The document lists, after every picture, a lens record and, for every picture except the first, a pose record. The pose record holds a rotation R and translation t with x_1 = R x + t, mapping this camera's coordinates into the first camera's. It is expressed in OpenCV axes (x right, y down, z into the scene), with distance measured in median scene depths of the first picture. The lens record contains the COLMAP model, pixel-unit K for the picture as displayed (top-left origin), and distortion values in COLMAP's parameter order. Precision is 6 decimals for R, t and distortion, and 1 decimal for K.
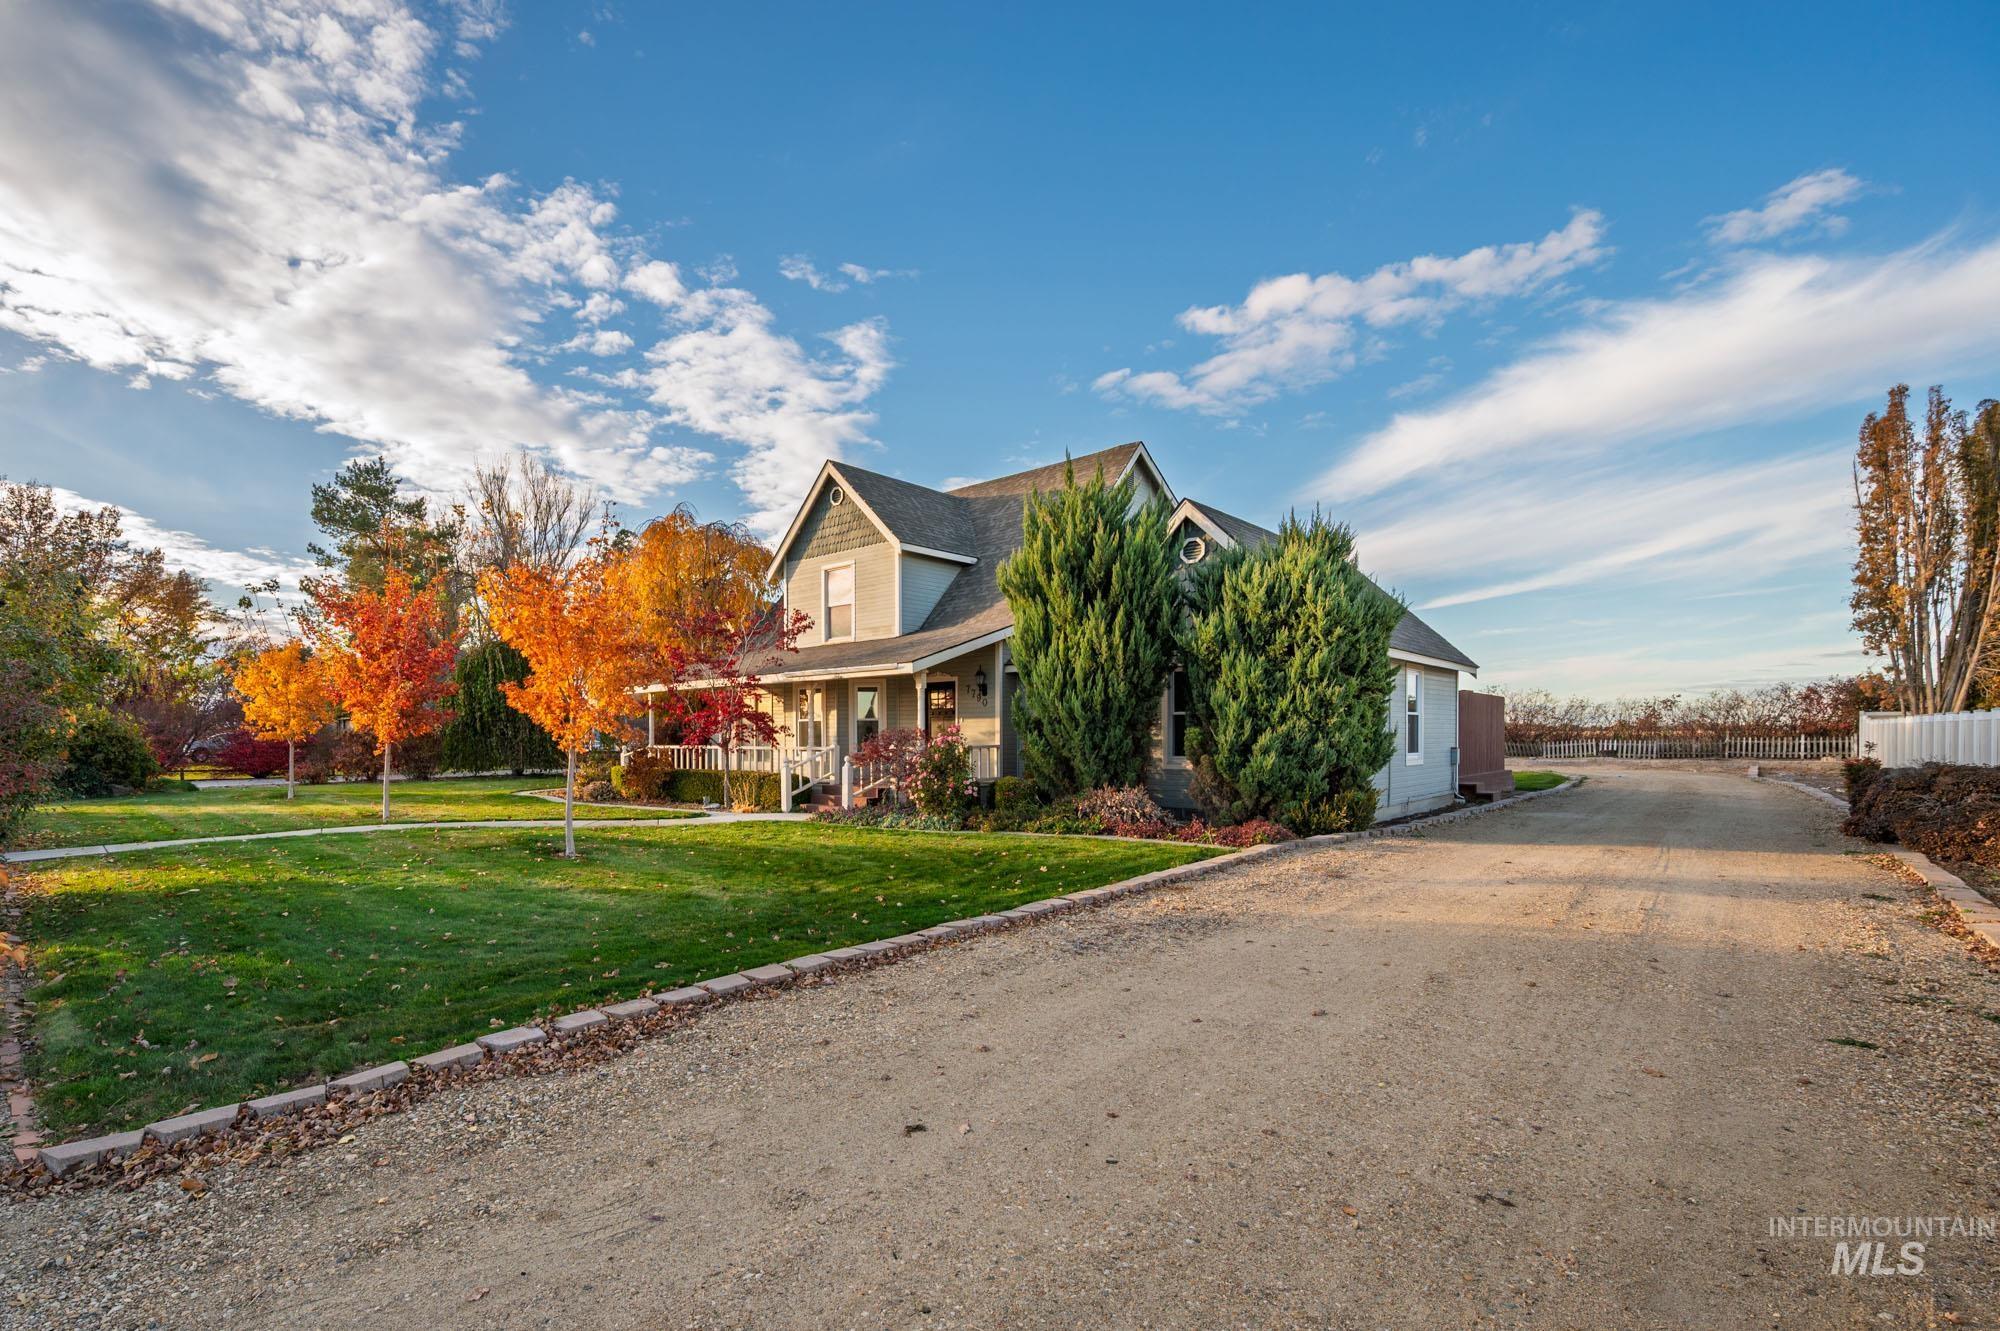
lens RADIAL K [[858.6, 0, 1008.0], [0, 858.6, 692.4], [0, 0, 1]] dist [0.000418, 0.000024]
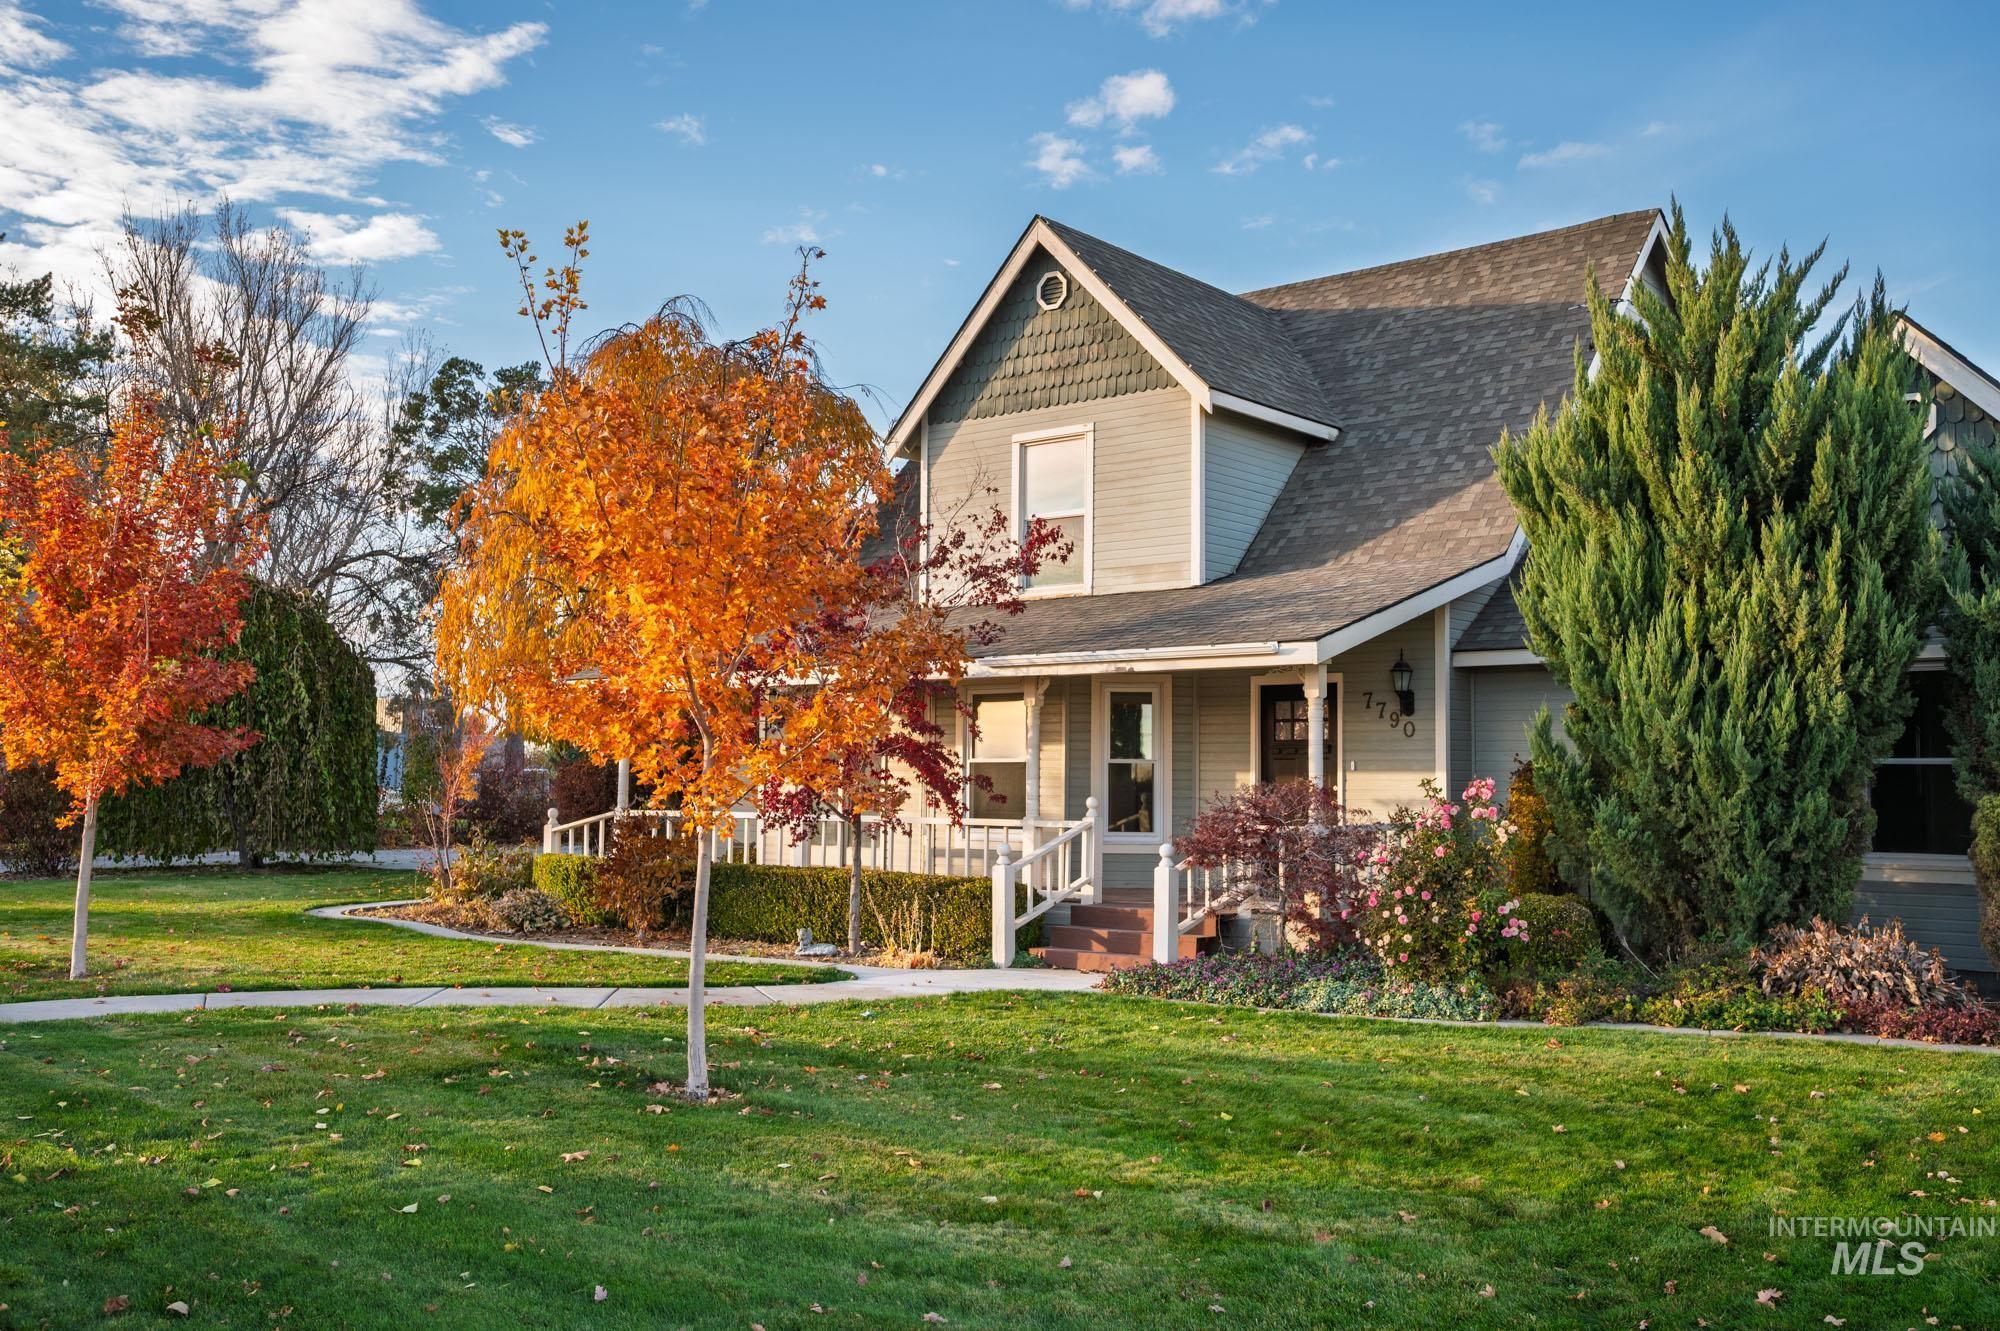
lens RADIAL K [[1519.3, 0, 1000.6], [0, 1519.3, 595.7], [0, 0, 1]] dist [-0.009426, -0.001217]
pose [[0.996166, 0.024994, 0.083841, -0.331112], [-0.019029, 0.997280, -0.071214, 0.001989], [-0.085393, 0.069345, 0.993931, 0.194135]]
